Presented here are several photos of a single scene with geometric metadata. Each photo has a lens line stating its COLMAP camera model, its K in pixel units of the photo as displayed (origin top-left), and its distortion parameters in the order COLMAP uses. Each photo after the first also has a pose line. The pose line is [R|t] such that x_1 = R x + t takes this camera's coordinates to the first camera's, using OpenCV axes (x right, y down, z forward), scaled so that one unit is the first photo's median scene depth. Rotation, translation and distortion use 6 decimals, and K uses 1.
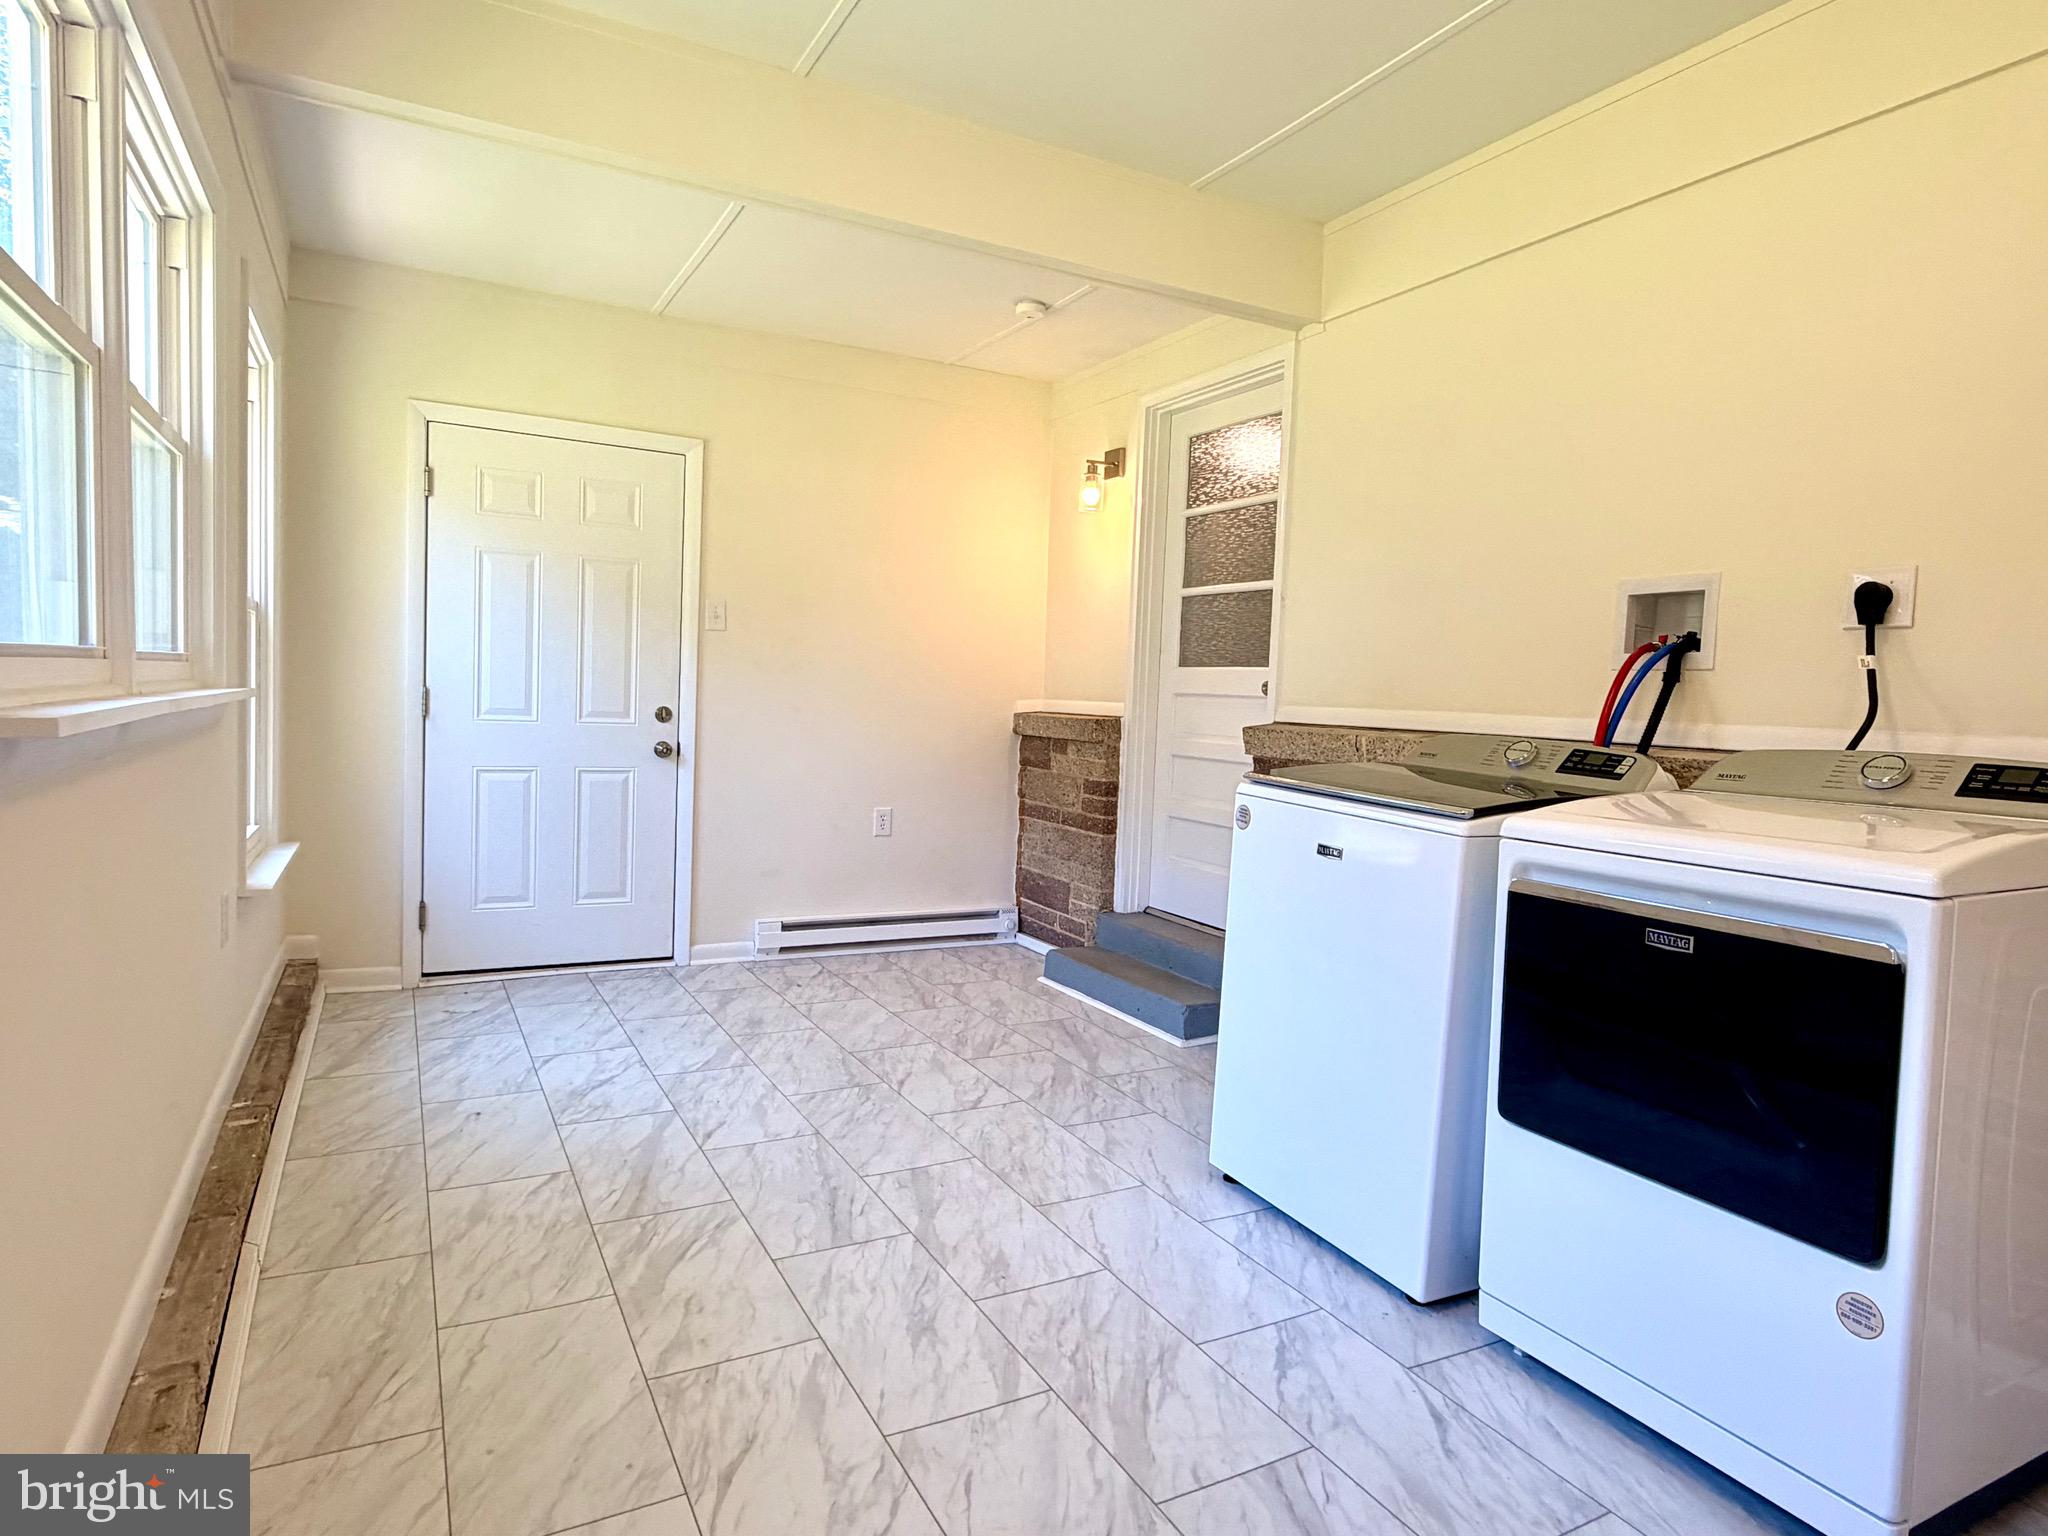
lens RADIAL K [[1162.0, 0, 1017.7], [0, 1162.0, 770.8], [0, 0, 1]] dist [-0.000587, 0.000154]
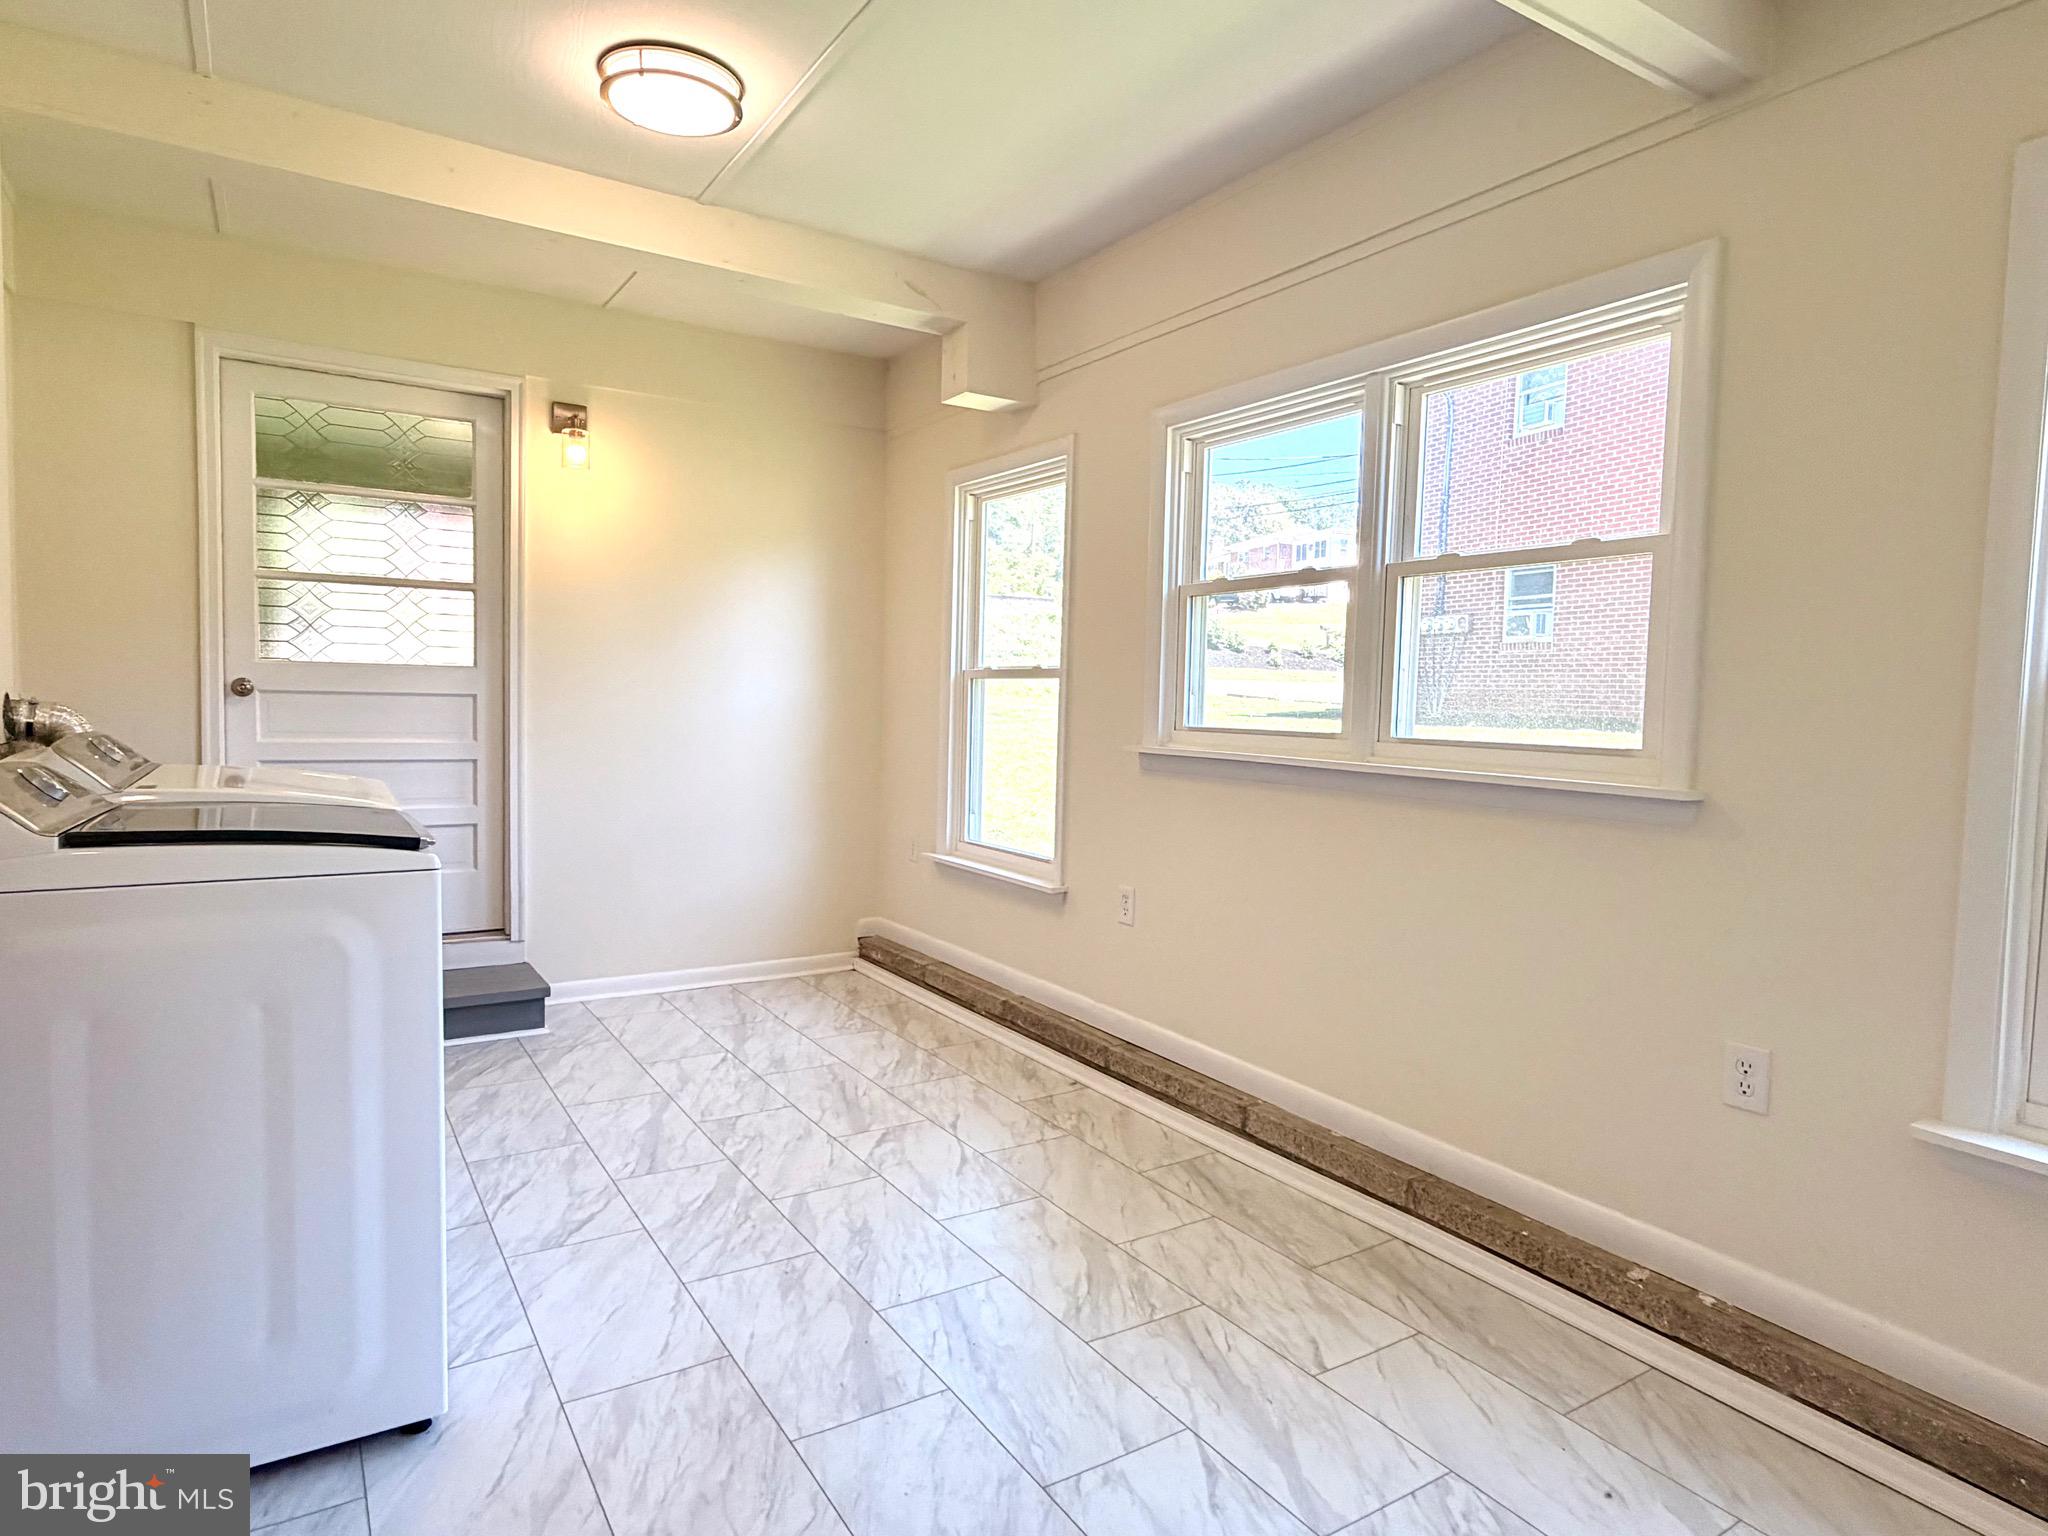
lens RADIAL K [[1162.0, 0, 1017.7], [0, 1162.0, 770.8], [0, 0, 1]] dist [-0.000587, 0.000154]
pose [[-0.995082, -0.060743, -0.078242, -0.111489], [-0.070547, 0.989087, 0.129342, -0.178688], [0.069532, 0.134225, -0.988508, 1.998468]]
